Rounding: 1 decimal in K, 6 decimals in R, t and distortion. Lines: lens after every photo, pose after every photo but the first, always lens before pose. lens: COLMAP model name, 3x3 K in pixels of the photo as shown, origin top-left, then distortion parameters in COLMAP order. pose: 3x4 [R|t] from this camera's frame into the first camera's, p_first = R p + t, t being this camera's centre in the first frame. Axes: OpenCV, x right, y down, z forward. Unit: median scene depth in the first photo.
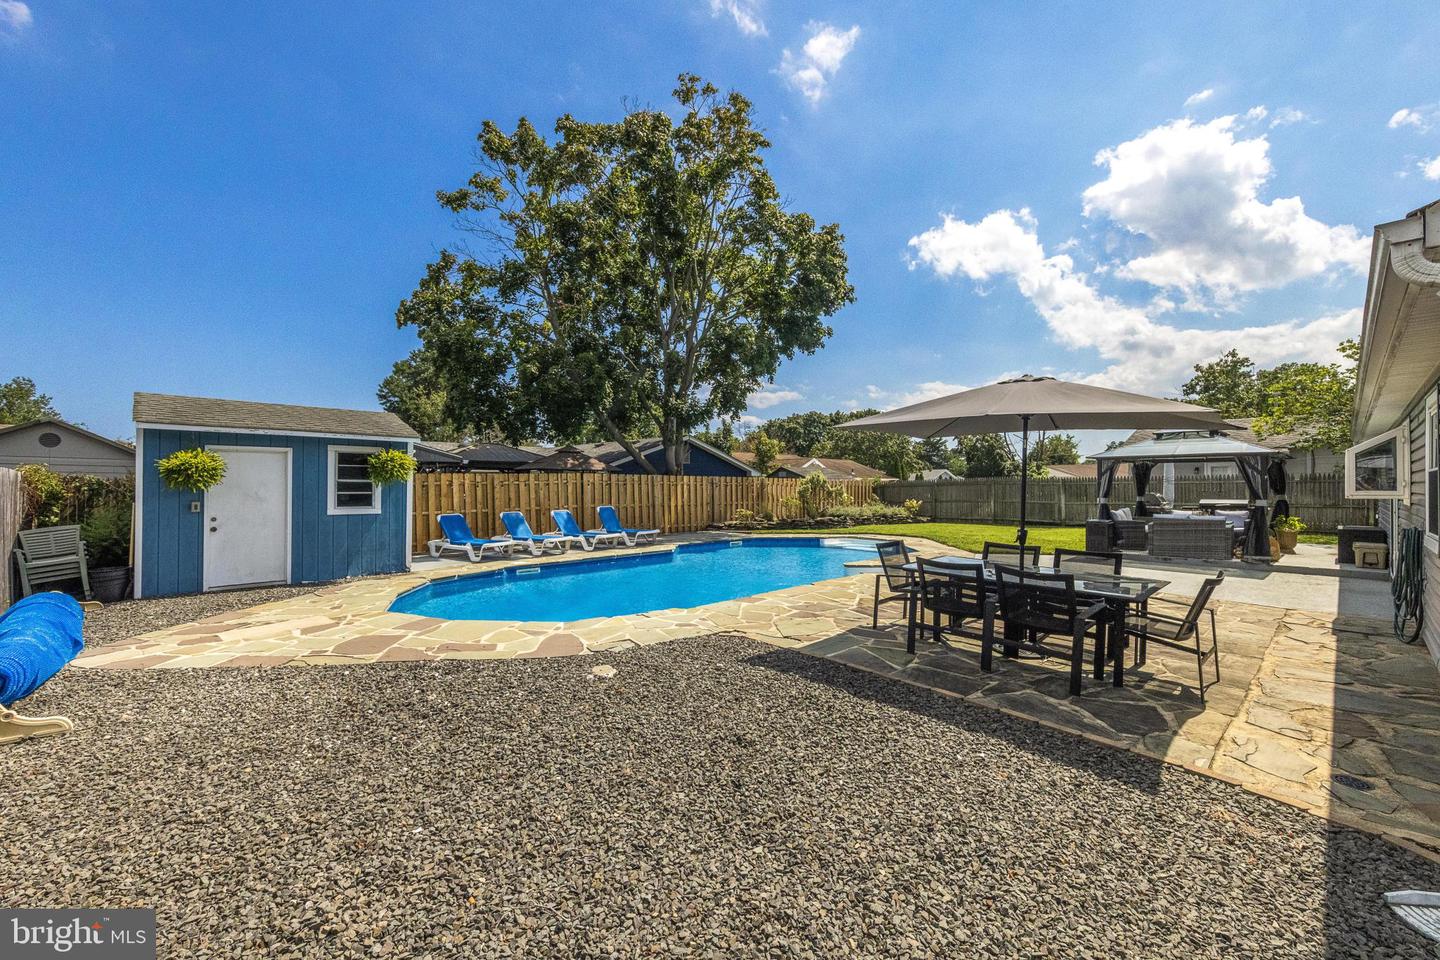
lens RADIAL K [[612.8, 0, 743.8], [0, 612.8, 480.6], [0, 0, 1]] dist [-0.005683, 0.000616]
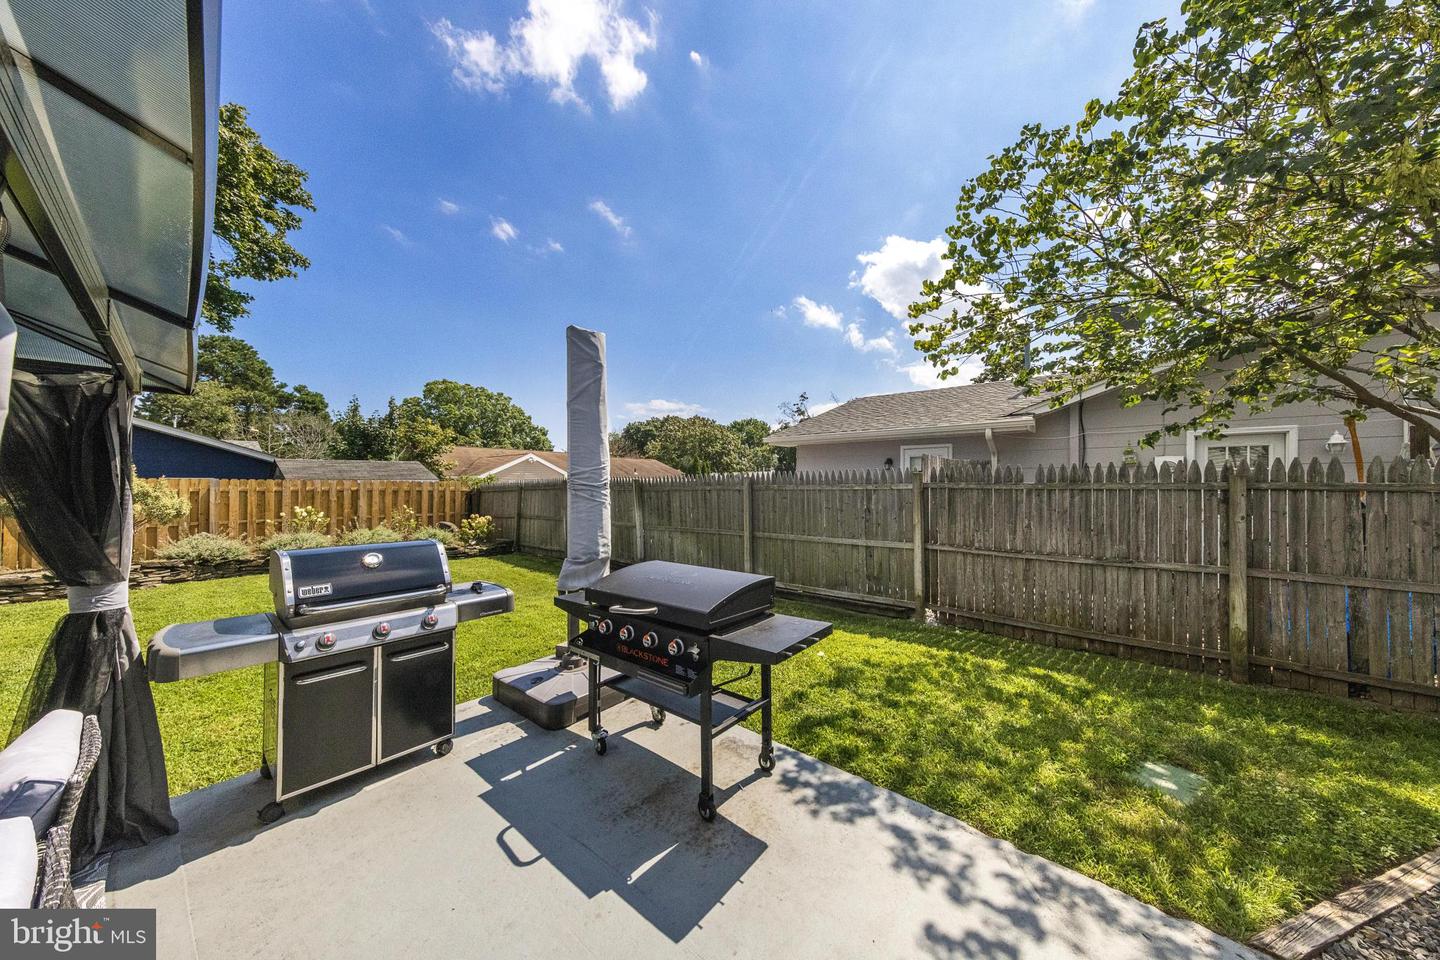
lens RADIAL K [[488.6, 0, 734.6], [0, 488.6, 483.9], [0, 0, 1]] dist [0.000702, -0.000384]
pose [[0.994196, -0.000949, 0.107583, 0.683822], [0.000229, 0.999977, 0.006709, -0.002535], [-0.107587, -0.006645, 0.994173, 0.713532]]
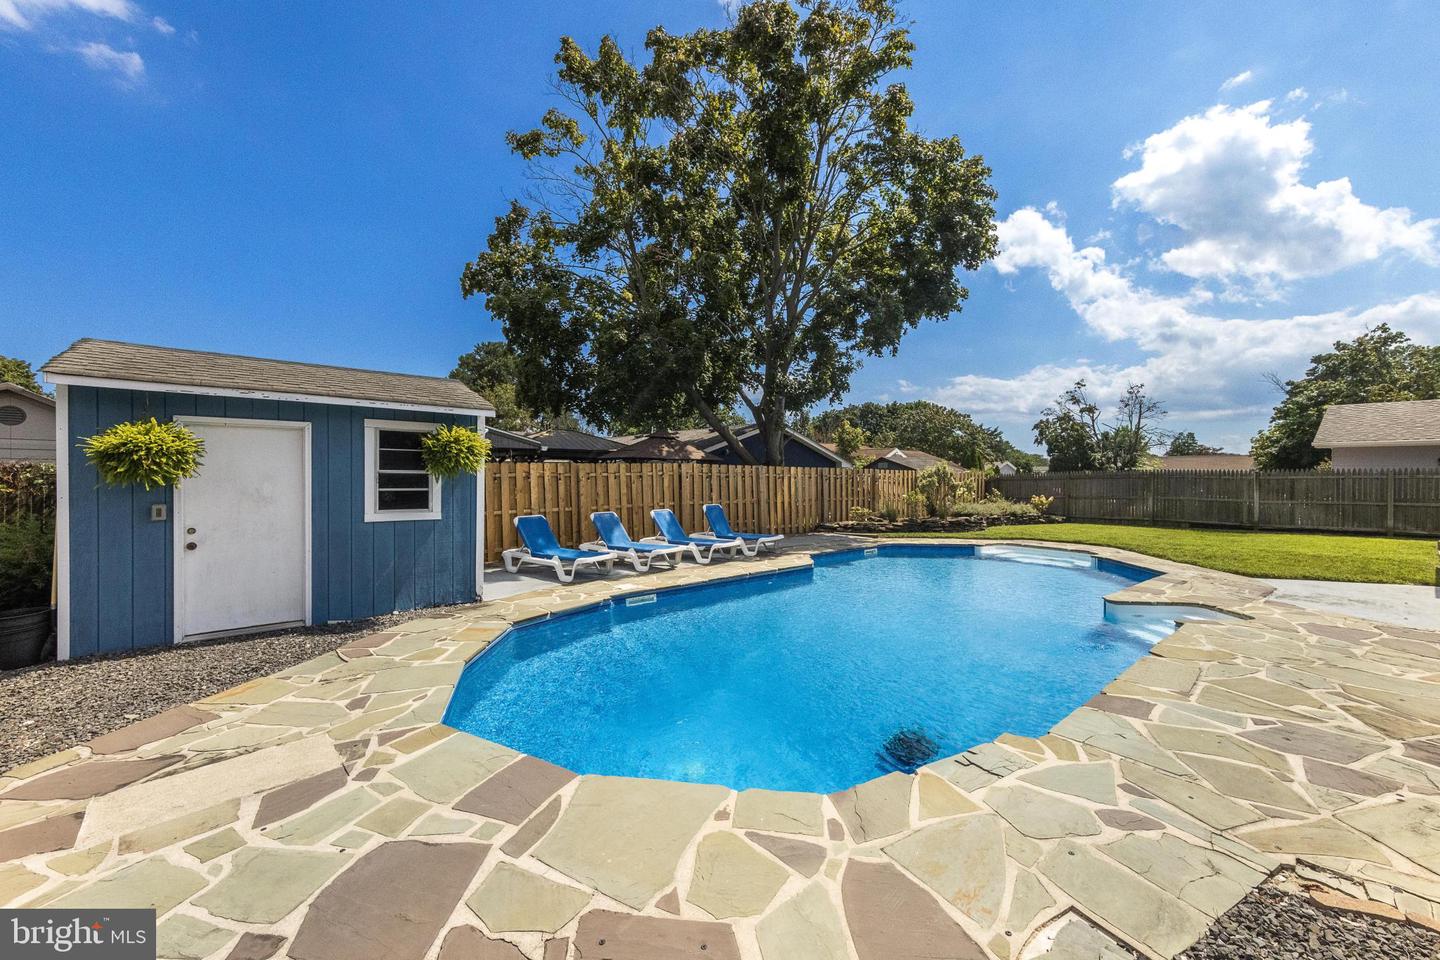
lens RADIAL K [[568.8, 0, 719.2], [0, 568.8, 478.1], [0, 0, 1]] dist [0.003746, -0.000421]
pose [[0.995768, 0.003869, -0.091823, -0.130343], [-0.002897, 0.999938, 0.010722, -0.000387], [0.091859, -0.010411, 0.995718, 0.228853]]
